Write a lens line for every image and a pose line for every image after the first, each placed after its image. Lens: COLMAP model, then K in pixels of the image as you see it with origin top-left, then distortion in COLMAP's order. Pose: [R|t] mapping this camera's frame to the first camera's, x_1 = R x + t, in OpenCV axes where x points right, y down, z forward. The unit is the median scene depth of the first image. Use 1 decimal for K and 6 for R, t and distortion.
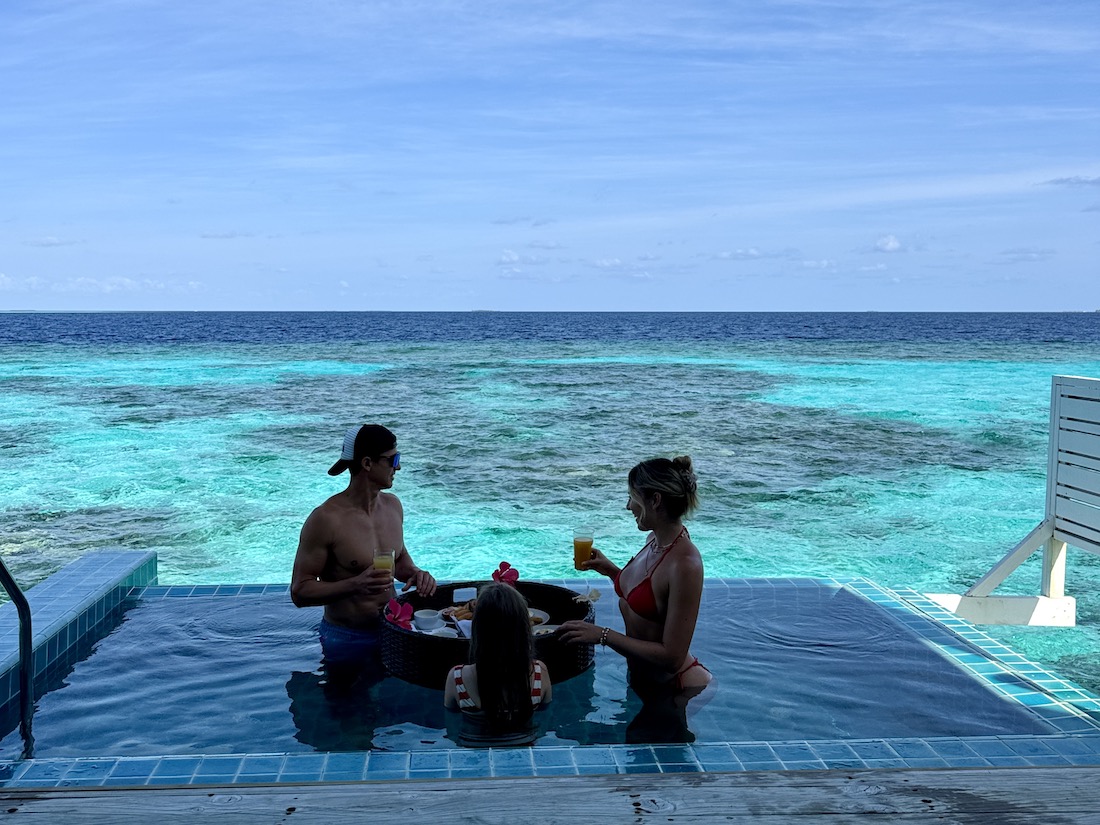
lens RADIAL K [[787.6, 0, 549.1], [0, 787.6, 421.4], [0, 0, 1]] dist [-0.001925, -0.003564]
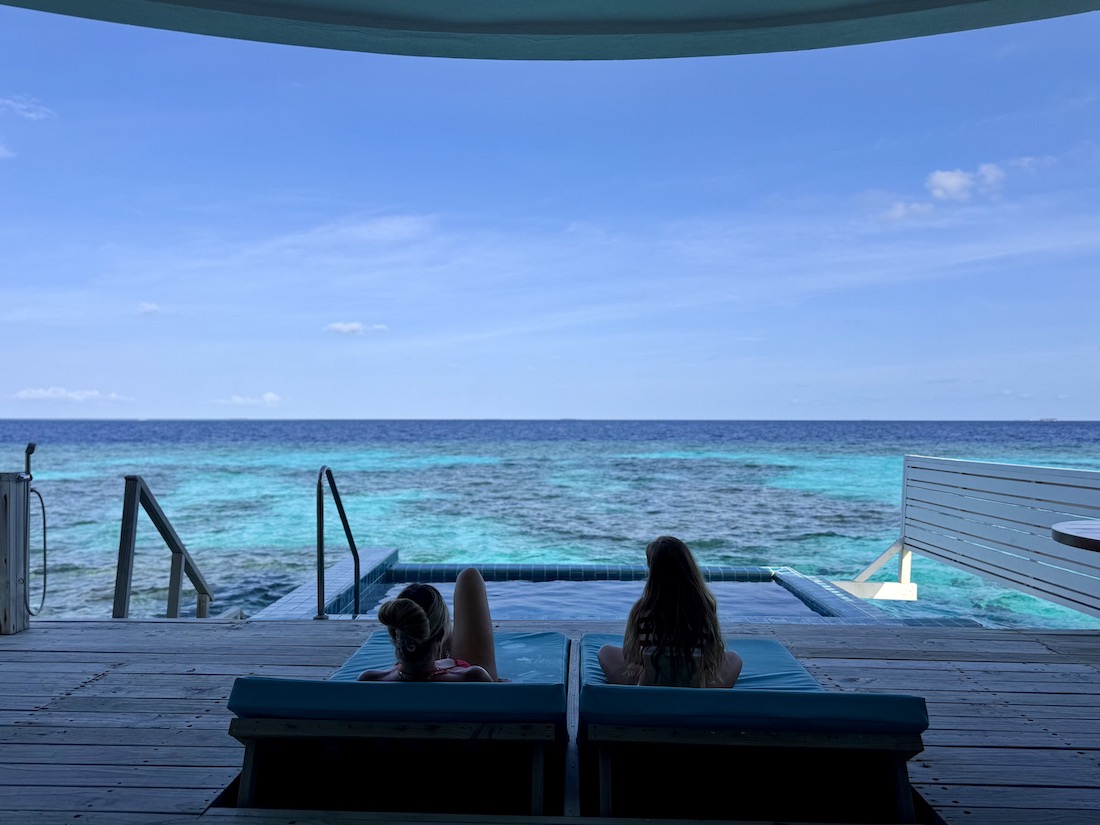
lens RADIAL K [[765.6, 0, 550.0], [0, 765.6, 412.5], [0, 0, 1]] dist [-0.002133, -0.003964]
pose [[0.995362, -0.004162, -0.096114, 0.034587], [-0.009649, 0.989707, -0.142785, 0.099014], [0.095719, 0.143050, 0.985076, -0.762130]]
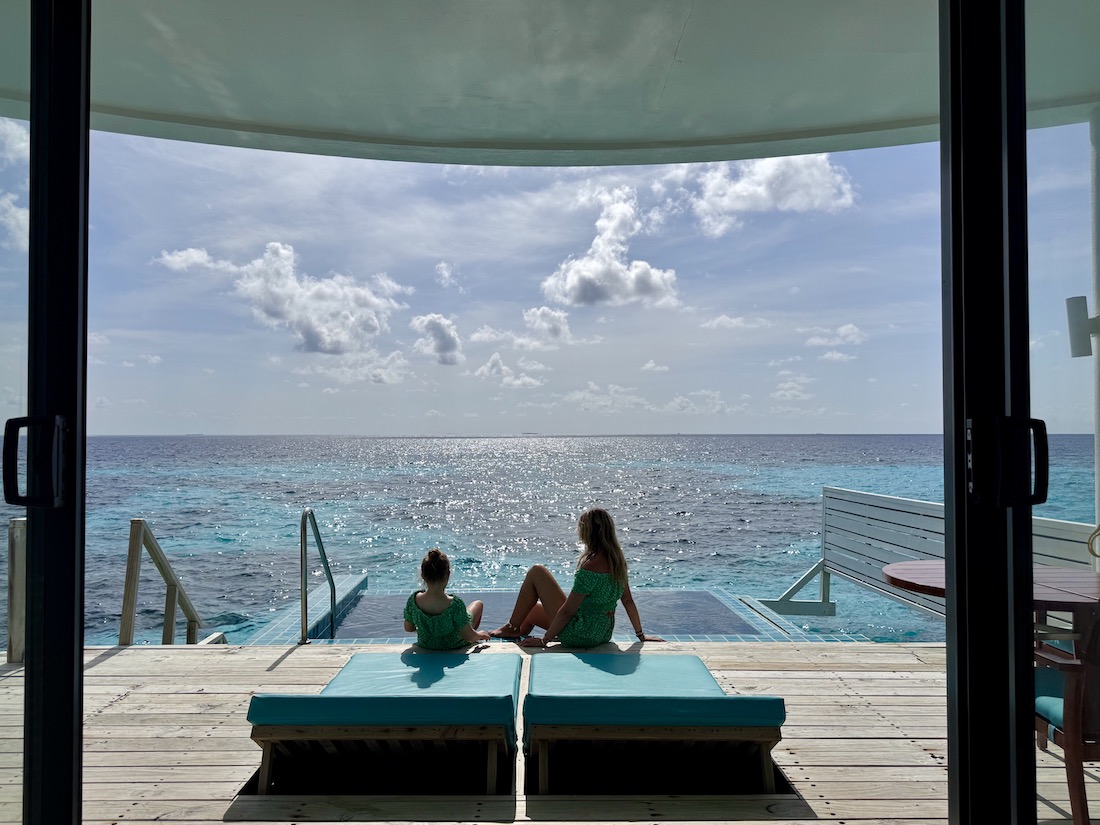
lens RADIAL K [[787.6, 0, 549.1], [0, 787.6, 421.4], [0, 0, 1]] dist [-0.001925, -0.003564]
pose [[0.998737, -0.006420, -0.049826, 0.069643], [-0.000610, 0.990179, -0.139807, 0.056390], [0.050234, 0.139661, 0.988924, -0.989261]]
